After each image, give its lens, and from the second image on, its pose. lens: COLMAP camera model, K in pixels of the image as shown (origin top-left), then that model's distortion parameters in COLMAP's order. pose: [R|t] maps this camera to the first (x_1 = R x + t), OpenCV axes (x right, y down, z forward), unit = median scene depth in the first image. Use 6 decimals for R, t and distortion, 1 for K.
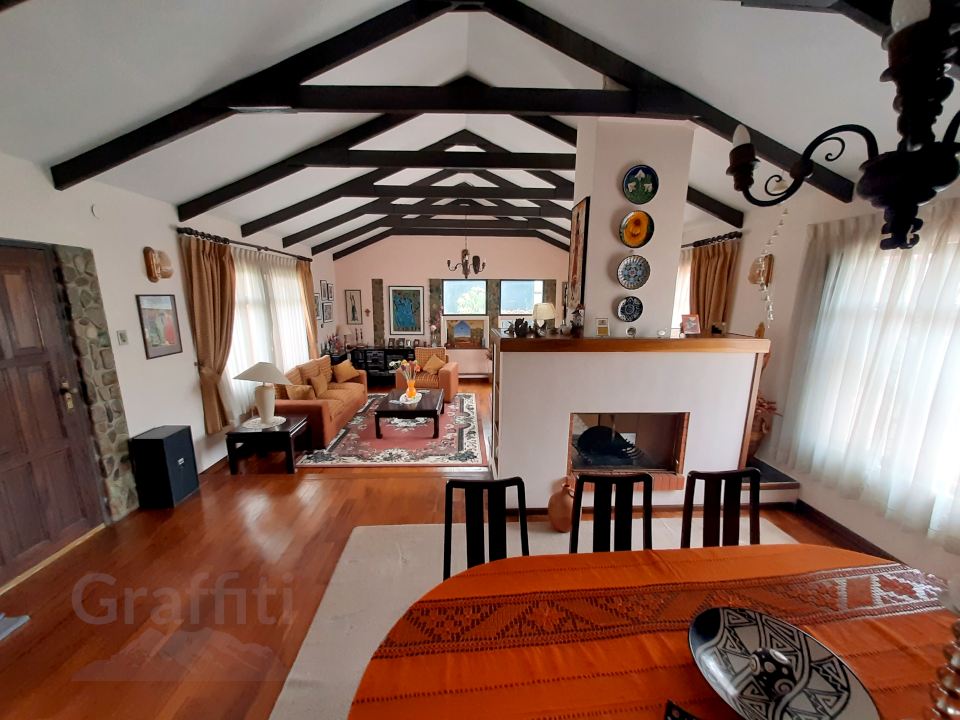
lens RADIAL K [[378.0, 0, 479.4], [0, 378.0, 365.3], [0, 0, 1]] dist [-0.001626, -0.000013]
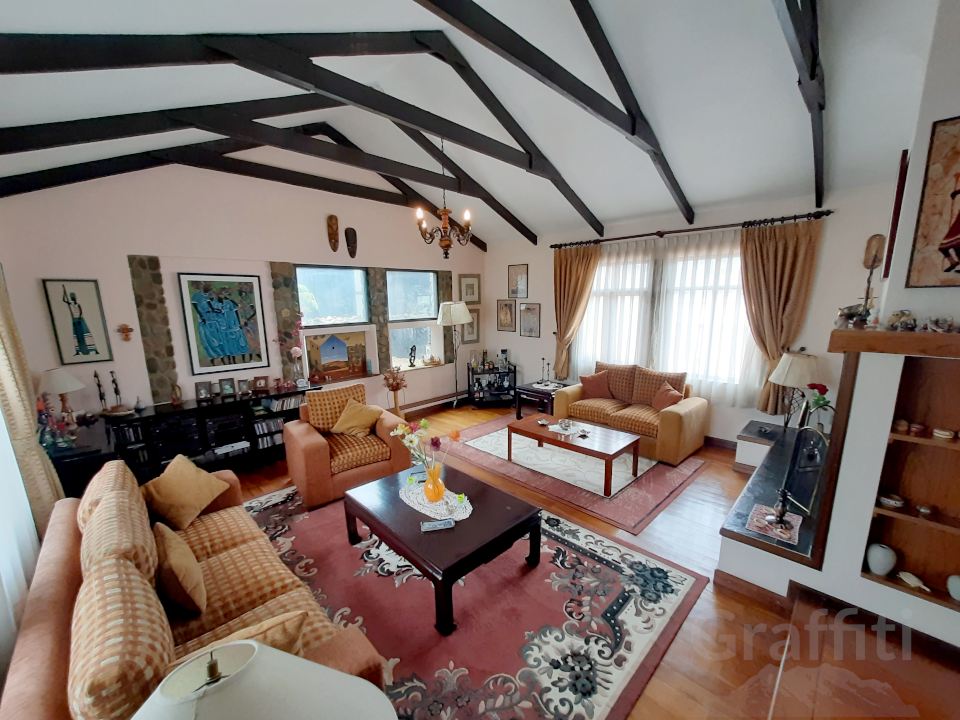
lens RADIAL K [[378.0, 0, 480.4], [0, 378.0, 367.6], [0, 0, 1]] dist [-0.001626, -0.000013]
pose [[0.737208, -0.134471, 0.662149, -0.287184], [0.143979, 0.988752, 0.040499, -0.058464], [-0.660147, 0.065479, 0.748277, 0.406873]]
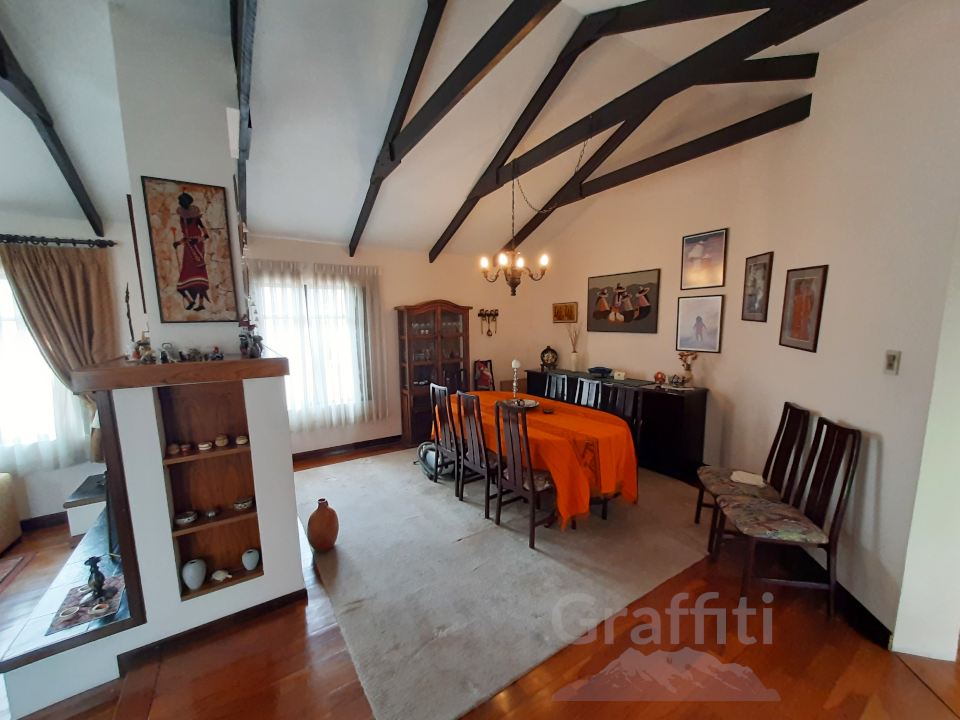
lens RADIAL K [[378.0, 0, 476.3], [0, 378.0, 365.4], [0, 0, 1]] dist [-0.001626, -0.000013]
pose [[-0.501719, -0.102261, 0.858965, -0.256540], [0.178470, 0.959387, 0.218460, -0.048636], [-0.846420, 0.262905, -0.463093, 0.340698]]
